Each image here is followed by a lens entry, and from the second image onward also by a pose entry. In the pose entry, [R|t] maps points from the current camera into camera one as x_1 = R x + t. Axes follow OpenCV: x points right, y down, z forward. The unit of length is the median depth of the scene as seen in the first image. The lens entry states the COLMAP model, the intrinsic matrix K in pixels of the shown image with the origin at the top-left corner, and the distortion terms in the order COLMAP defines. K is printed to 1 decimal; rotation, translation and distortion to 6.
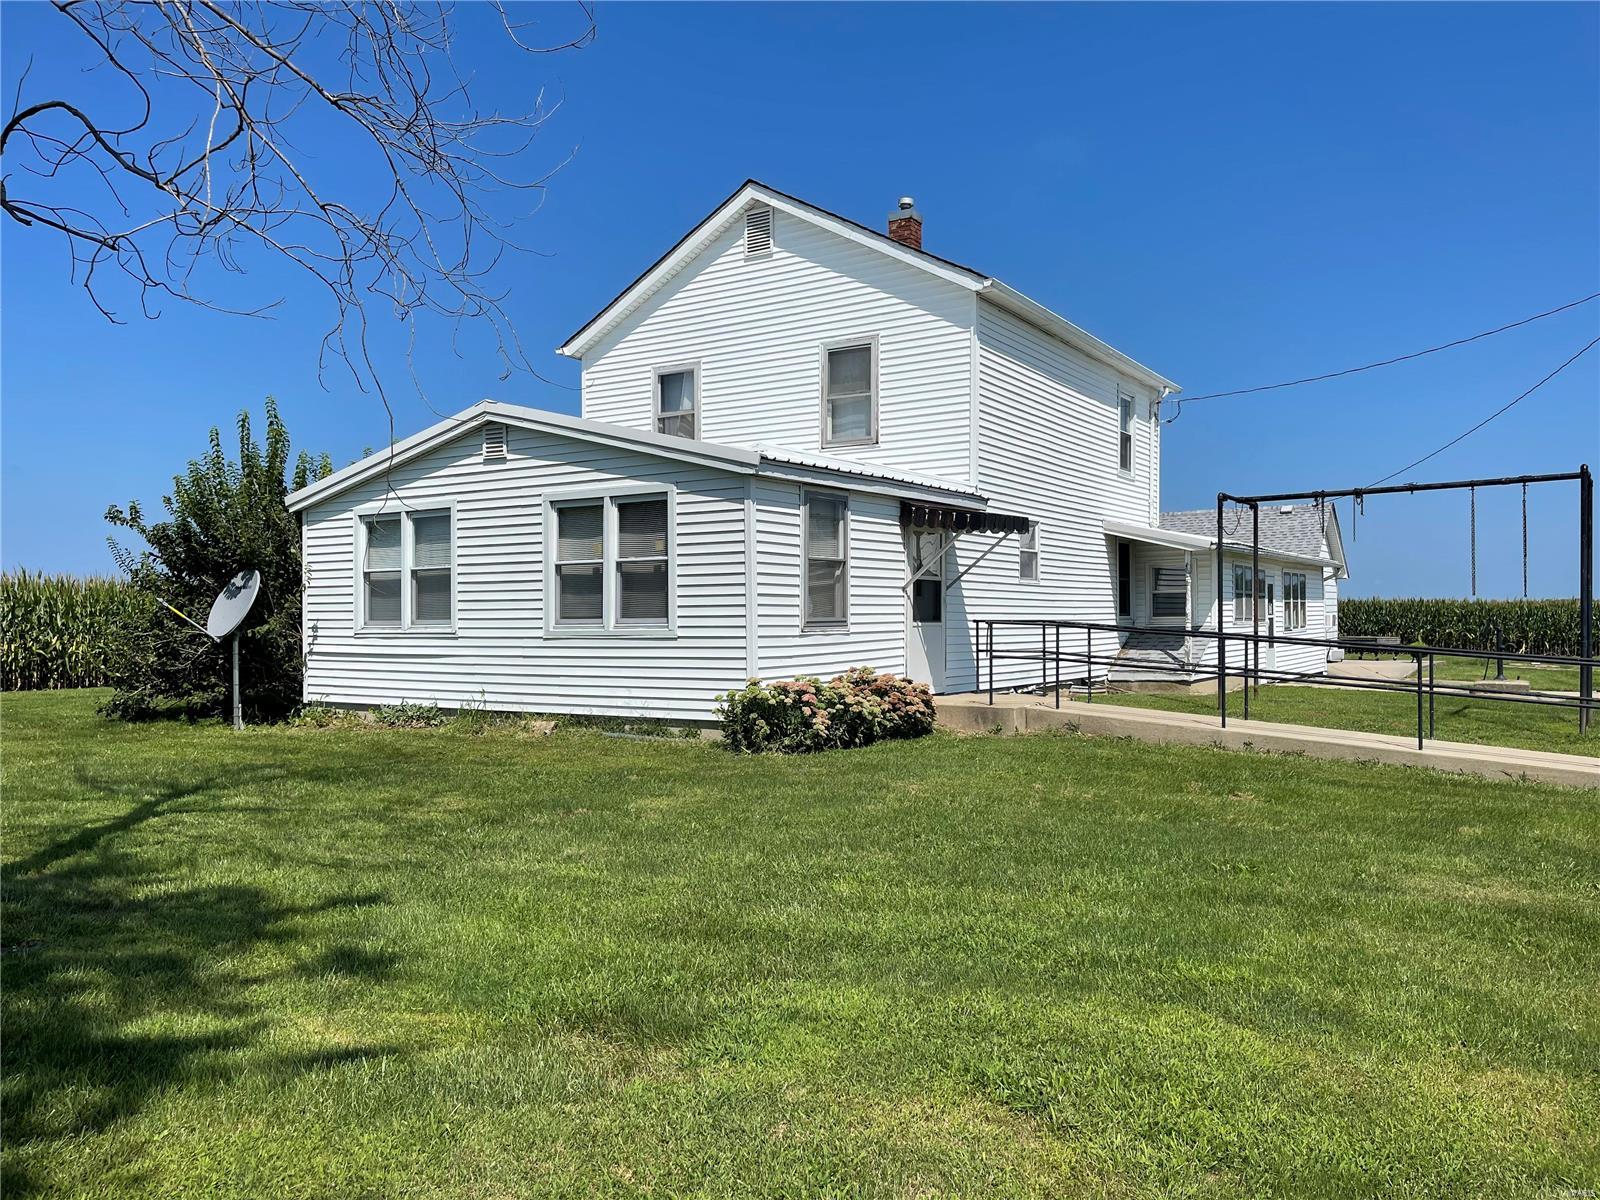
lens RADIAL K [[1205.8, 0, 815.9], [0, 1205.8, 603.0], [0, 0, 1]] dist [0.045355, -0.033511]
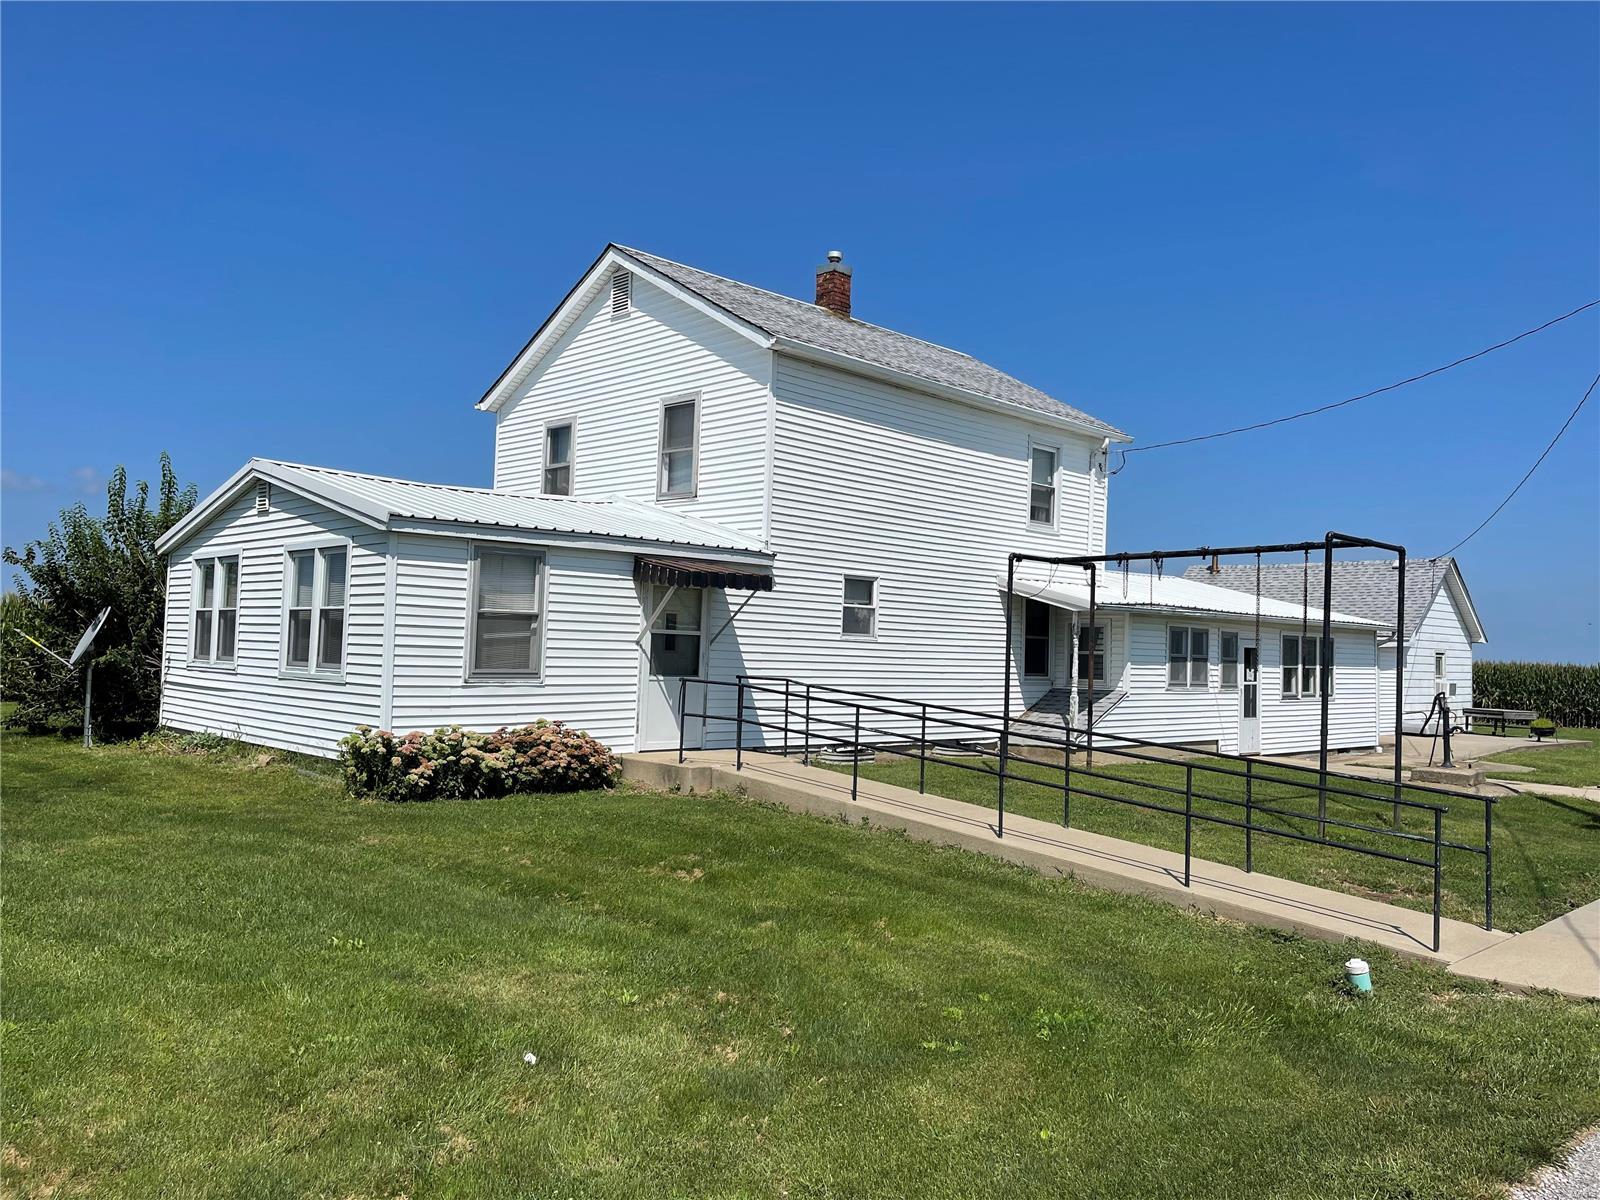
lens RADIAL K [[1205.8, 0, 808.3], [0, 1205.8, 587.4], [0, 0, 1]] dist [0.045355, -0.033511]
pose [[0.974833, 0.024929, -0.221537, 0.409347], [-0.034617, 0.998602, -0.039954, -0.021397], [0.220231, 0.046617, 0.974333, 0.041380]]
